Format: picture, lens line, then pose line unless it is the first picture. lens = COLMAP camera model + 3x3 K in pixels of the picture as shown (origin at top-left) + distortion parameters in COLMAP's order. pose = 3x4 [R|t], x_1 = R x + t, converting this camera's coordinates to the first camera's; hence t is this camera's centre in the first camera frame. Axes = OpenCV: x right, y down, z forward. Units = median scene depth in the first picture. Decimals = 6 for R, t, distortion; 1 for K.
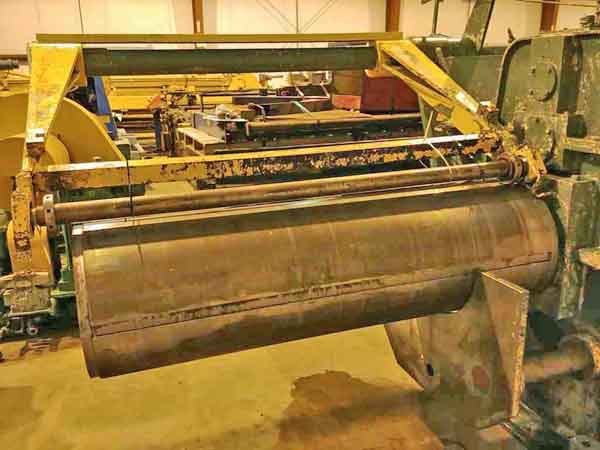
lens RADIAL K [[535.4, 0, 281.1], [0, 535.4, 224.9], [0, 0, 1]] dist [0.127612, -0.183067]
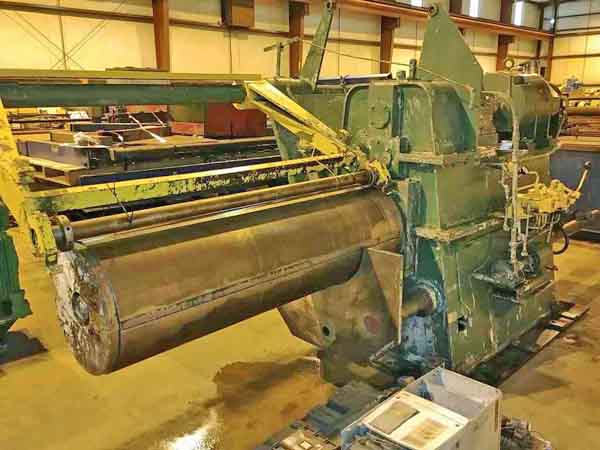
lens RADIAL K [[535.4, 0, 294.3], [0, 535.4, 225.5], [0, 0, 1]] dist [0.127612, -0.183067]
pose [[0.899164, -0.089149, 0.428436, -0.375044], [0.106974, 0.994105, -0.017654, 0.029606], [-0.424336, 0.061706, 0.903400, -0.184915]]
